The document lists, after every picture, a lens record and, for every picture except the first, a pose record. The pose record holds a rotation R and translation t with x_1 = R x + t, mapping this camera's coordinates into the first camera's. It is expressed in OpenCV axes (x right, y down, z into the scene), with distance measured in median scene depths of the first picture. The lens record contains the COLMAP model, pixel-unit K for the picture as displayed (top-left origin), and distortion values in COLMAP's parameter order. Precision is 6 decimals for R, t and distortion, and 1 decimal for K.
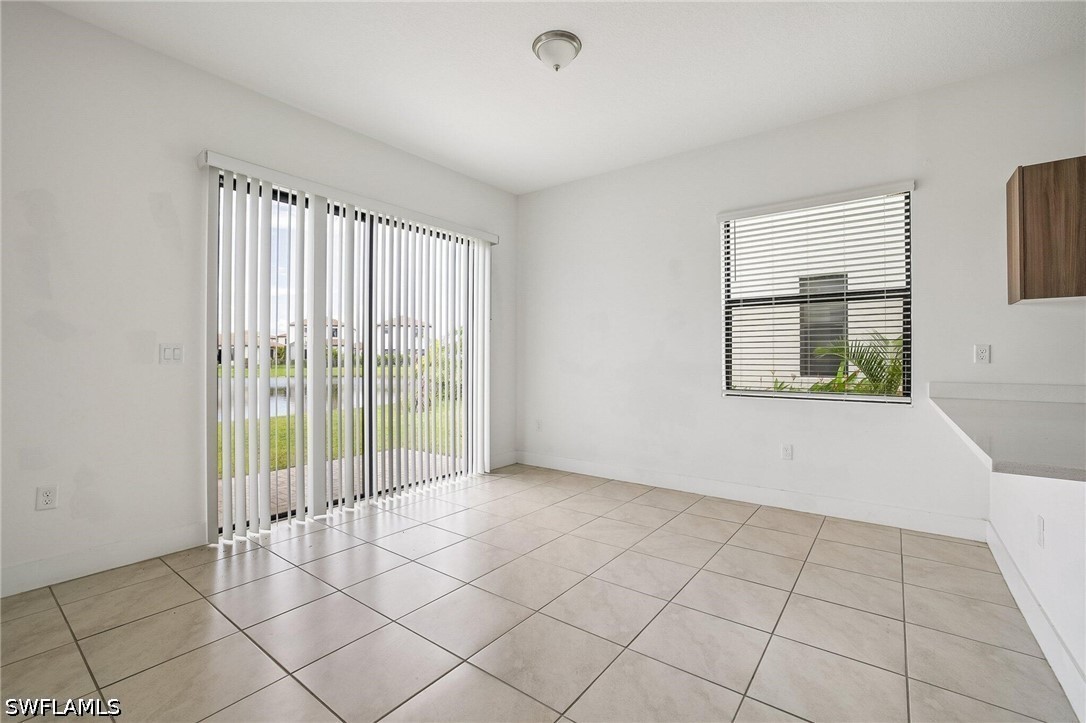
lens RADIAL K [[476.0, 0, 539.3], [0, 476.0, 362.3], [0, 0, 1]] dist [-0.037806, 0.010295]
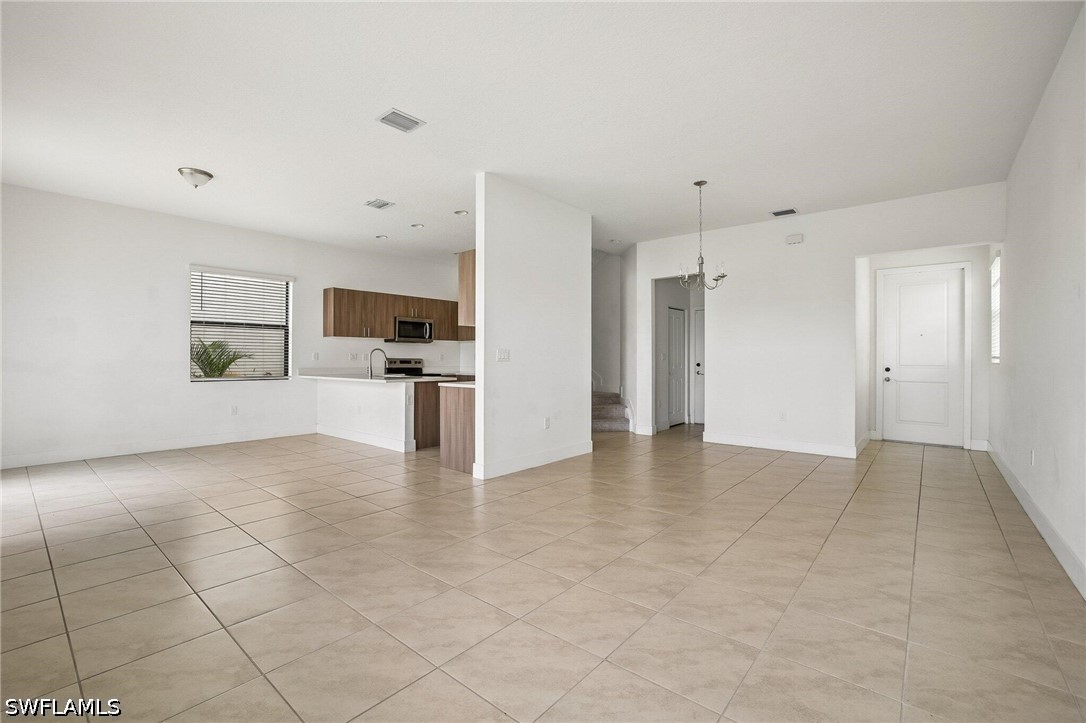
lens RADIAL K [[476.0, 0, 534.2], [0, 476.0, 357.9], [0, 0, 1]] dist [-0.037806, 0.010295]
pose [[0.054283, -0.000581, 0.998525, -1.326840], [0.008198, 0.999966, 0.000136, -0.000412], [-0.998492, 0.008179, 0.054286, -0.259506]]
